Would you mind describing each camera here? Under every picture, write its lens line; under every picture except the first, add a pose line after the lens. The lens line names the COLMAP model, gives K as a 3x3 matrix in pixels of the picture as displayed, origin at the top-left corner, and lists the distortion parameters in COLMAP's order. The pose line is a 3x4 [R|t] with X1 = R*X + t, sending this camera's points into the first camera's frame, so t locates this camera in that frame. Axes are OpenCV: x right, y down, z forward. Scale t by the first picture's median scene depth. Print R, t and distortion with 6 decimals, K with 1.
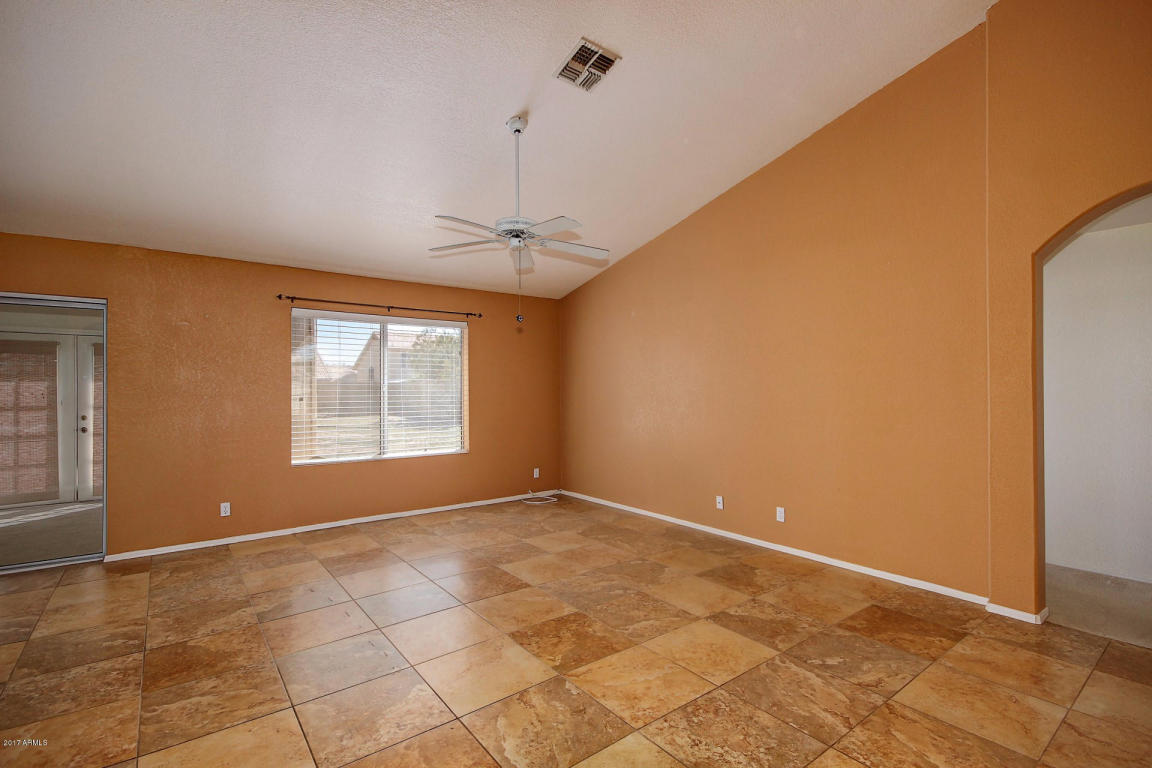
lens RADIAL K [[535.3, 0, 581.4], [0, 535.3, 384.4], [0, 0, 1]] dist [0.012045, -0.008309]
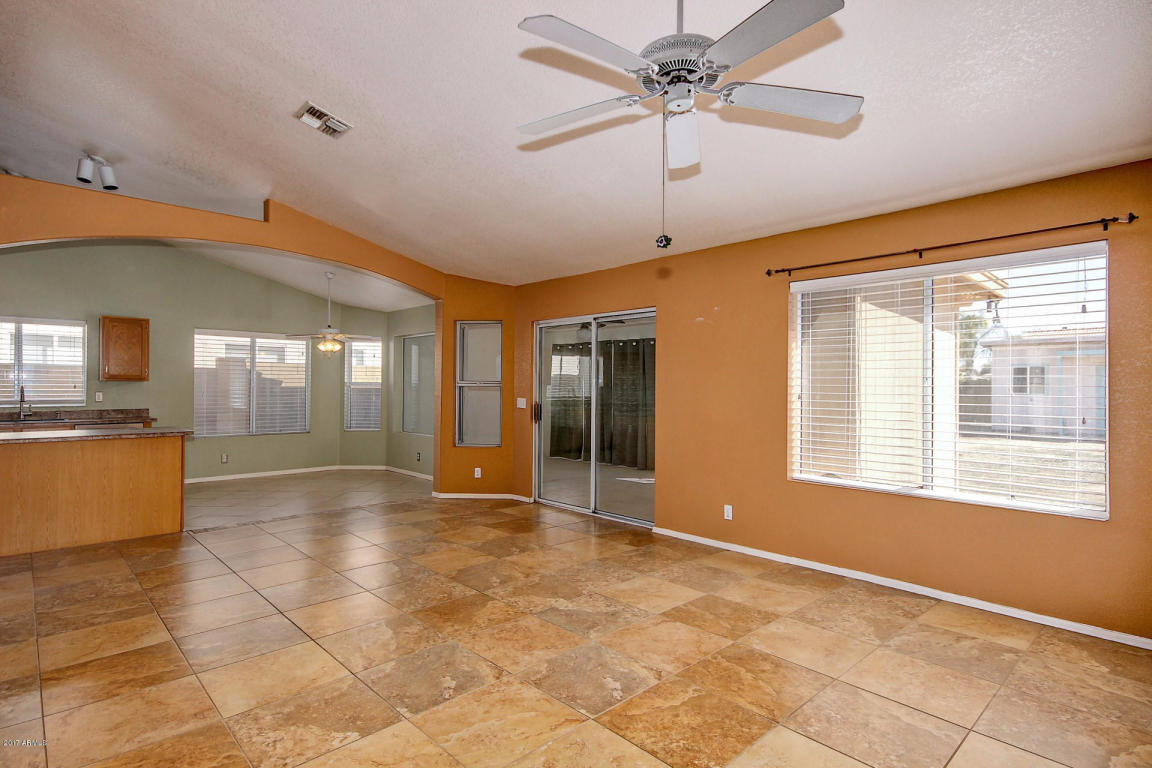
lens RADIAL K [[587.4, 0, 582.8], [0, 587.4, 384.5], [0, 0, 1]] dist [0.017423, -0.001671]
pose [[0.099399, -0.003982, -0.995040, 0.431922], [0.003980, 0.999986, -0.003604, 0.016673], [0.995040, -0.003602, 0.099413, 0.841678]]
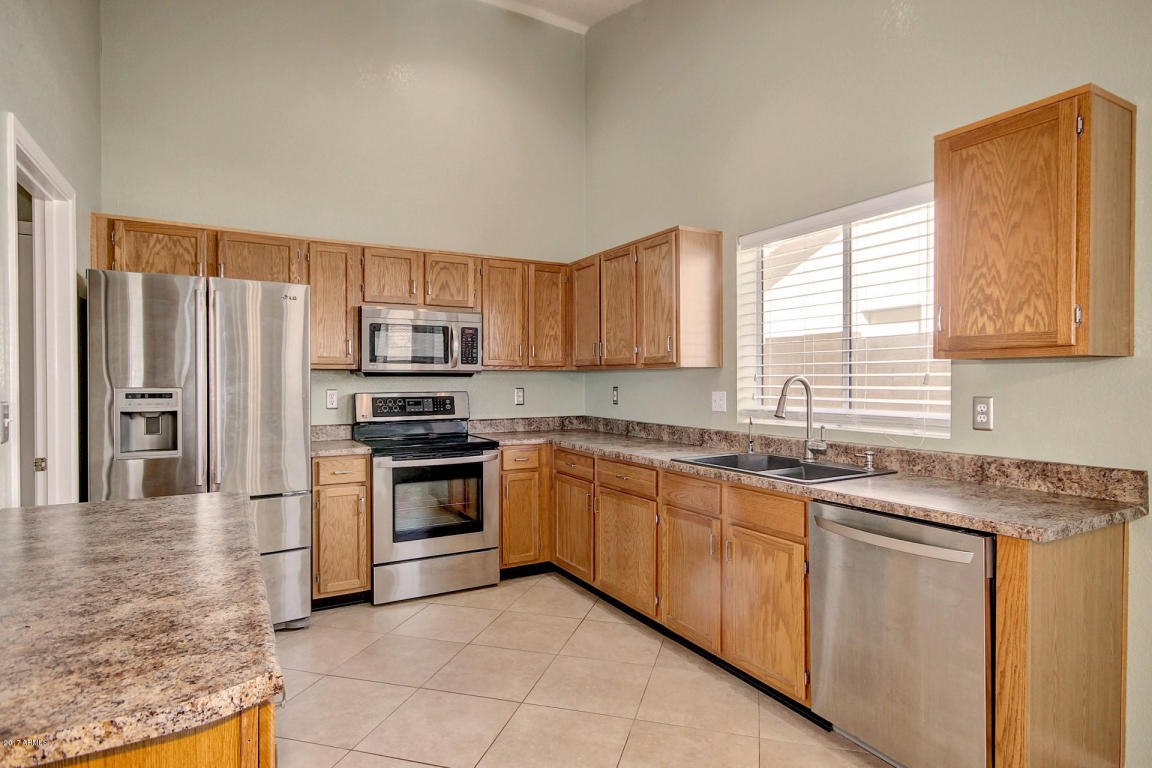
lens RADIAL K [[625.9, 0, 582.9], [0, 625.9, 385.6], [0, 0, 1]] dist [-0.003816, 0.002181]
pose [[-0.988720, 0.001714, 0.149765, -1.451291], [0.001788, 0.999998, 0.000356, 0.015132], [-0.149764, 0.000620, -0.988722, 0.097524]]
